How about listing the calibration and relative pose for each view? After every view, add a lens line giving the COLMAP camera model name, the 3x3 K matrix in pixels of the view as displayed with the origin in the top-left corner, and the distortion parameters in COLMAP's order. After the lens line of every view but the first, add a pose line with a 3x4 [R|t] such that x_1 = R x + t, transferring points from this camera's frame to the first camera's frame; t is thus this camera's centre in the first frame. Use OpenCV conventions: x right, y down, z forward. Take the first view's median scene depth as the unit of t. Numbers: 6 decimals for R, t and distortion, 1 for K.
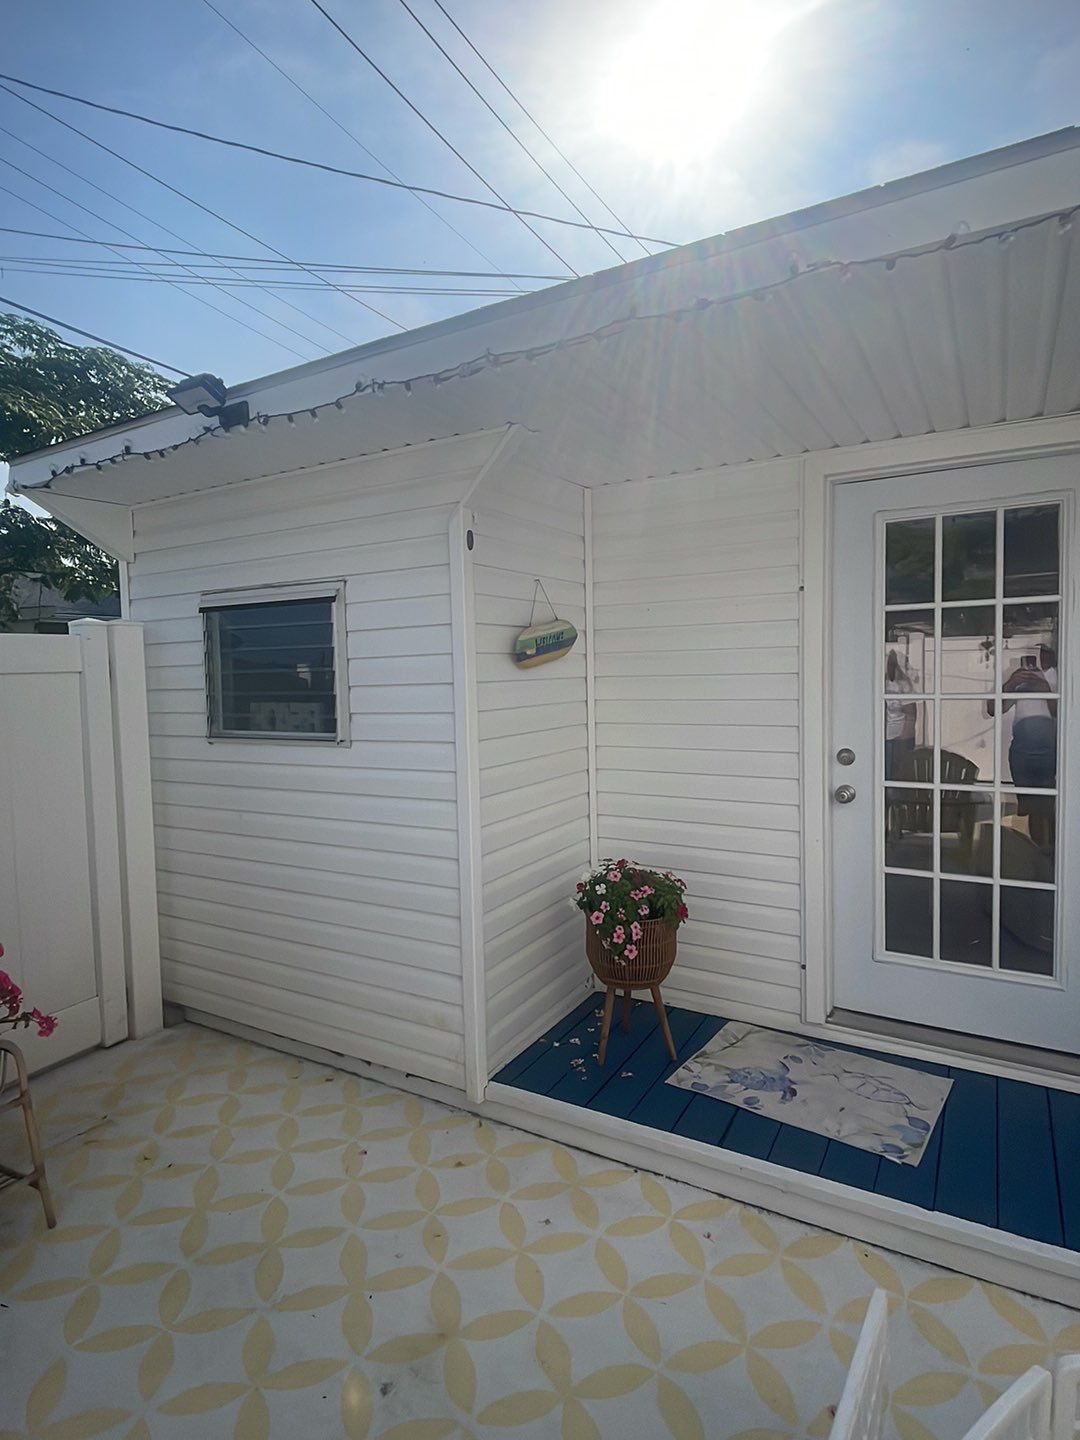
lens RADIAL K [[780.1, 0, 536.2], [0, 780.1, 720.8], [0, 0, 1]] dist [0.018839, -0.024149]
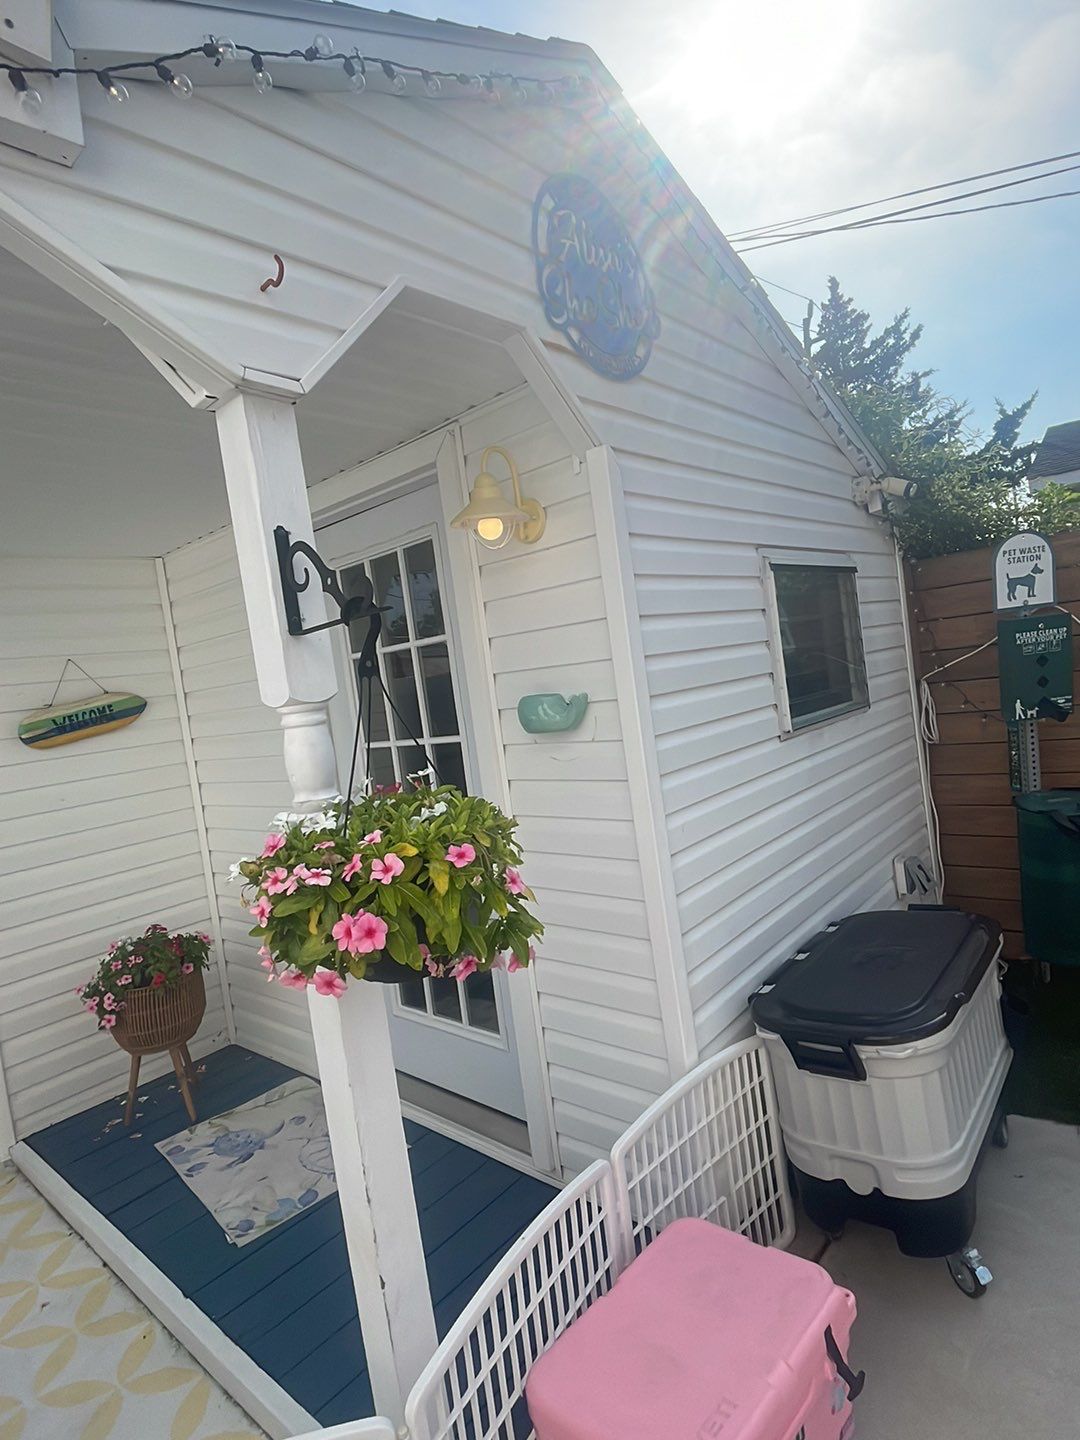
lens RADIAL K [[780.1, 0, 542.6], [0, 780.1, 715.8], [0, 0, 1]] dist [0.018839, -0.024149]
pose [[0.979064, -0.091119, -0.182019, 0.884967], [0.090148, 0.995835, -0.013616, -0.036961], [0.182501, -0.003078, 0.983201, 0.086940]]
